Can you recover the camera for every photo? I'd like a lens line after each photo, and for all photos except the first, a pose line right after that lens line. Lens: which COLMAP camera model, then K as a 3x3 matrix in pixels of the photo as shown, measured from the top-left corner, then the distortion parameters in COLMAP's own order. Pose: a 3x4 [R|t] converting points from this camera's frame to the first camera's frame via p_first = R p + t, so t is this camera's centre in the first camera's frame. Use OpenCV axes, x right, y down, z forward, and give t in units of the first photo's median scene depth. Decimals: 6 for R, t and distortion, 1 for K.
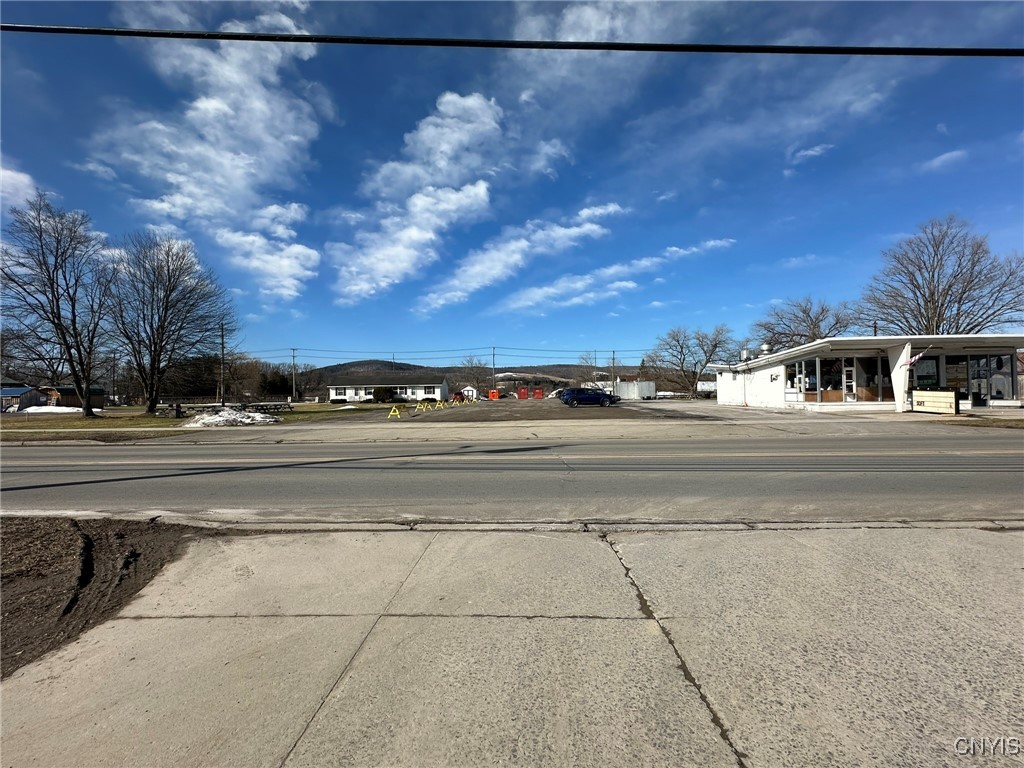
lens RADIAL K [[445.0, 0, 511.2], [0, 445.0, 384.7], [0, 0, 1]] dist [-0.003608, 0.001560]
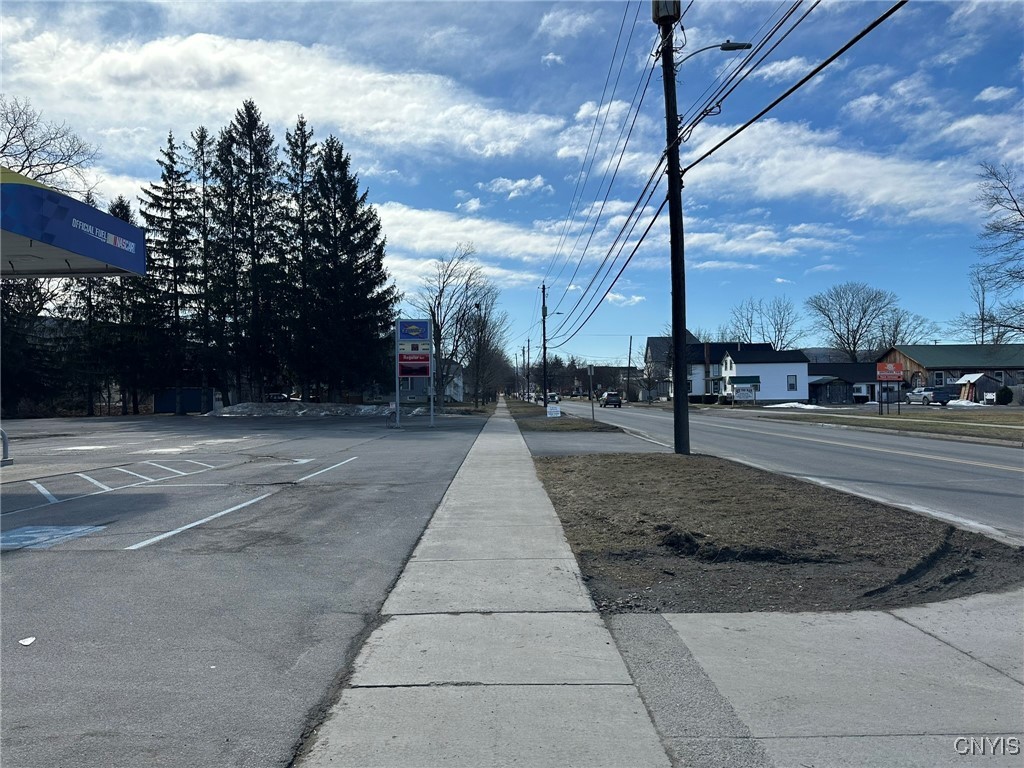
lens RADIAL K [[728.8, 0, 498.8], [0, 728.8, 359.1], [0, 0, 1]] dist [0.113805, -0.085871]
pose [[0.061420, -0.018774, -0.997935, 0.735901], [0.016585, 0.999704, -0.017786, -0.019226], [0.997974, -0.015458, 0.061713, 0.047662]]
